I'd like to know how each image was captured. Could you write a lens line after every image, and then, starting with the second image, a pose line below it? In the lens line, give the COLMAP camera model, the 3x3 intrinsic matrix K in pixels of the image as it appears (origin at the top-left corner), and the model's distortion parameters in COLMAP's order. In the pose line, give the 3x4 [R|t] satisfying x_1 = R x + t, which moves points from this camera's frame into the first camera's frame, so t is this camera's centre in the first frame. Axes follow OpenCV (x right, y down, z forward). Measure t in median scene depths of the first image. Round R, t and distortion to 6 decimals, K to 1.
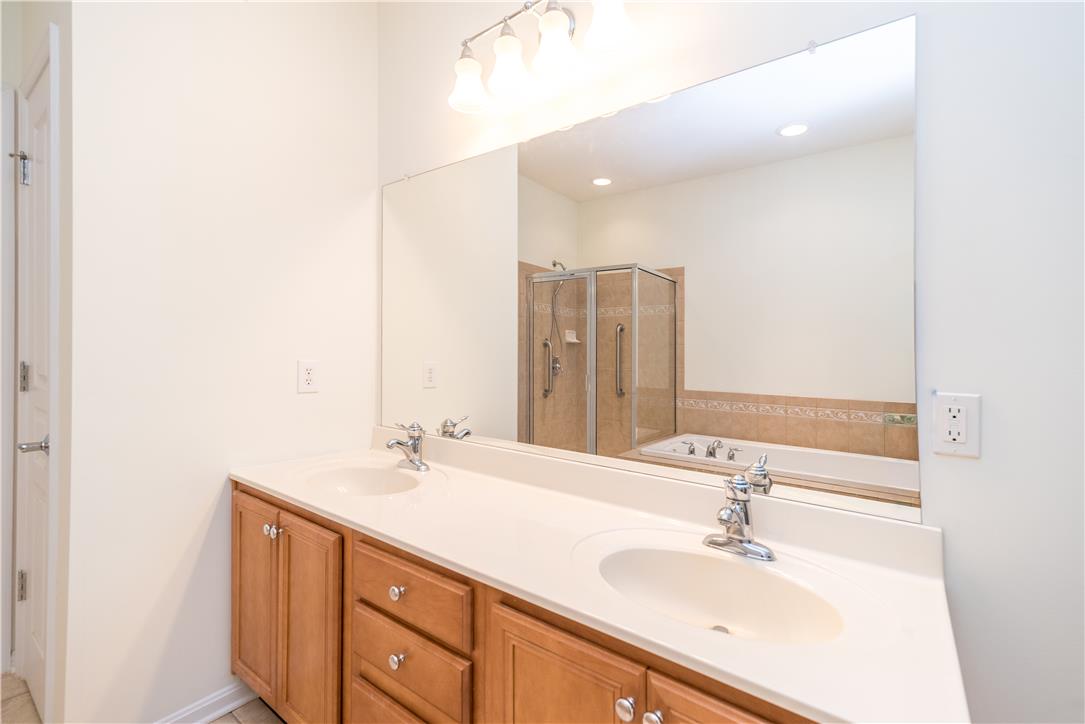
lens RADIAL K [[478.5, 0, 544.0], [0, 478.5, 359.4], [0, 0, 1]] dist [0.008005, -0.000954]
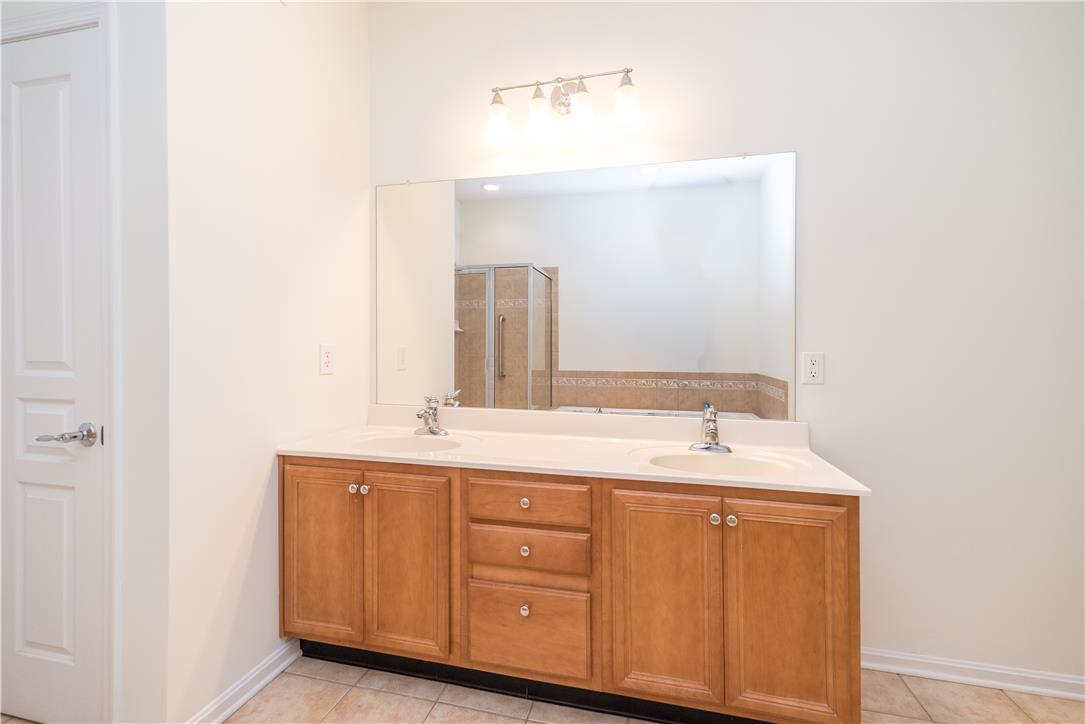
lens RADIAL K [[478.5, 0, 541.0], [0, 478.5, 356.6], [0, 0, 1]] dist [0.008005, -0.000954]
pose [[0.922353, -0.021938, 0.385724, -0.242630], [0.016711, 0.999718, 0.016899, 0.010119], [-0.385986, -0.009141, 0.922459, -0.096377]]
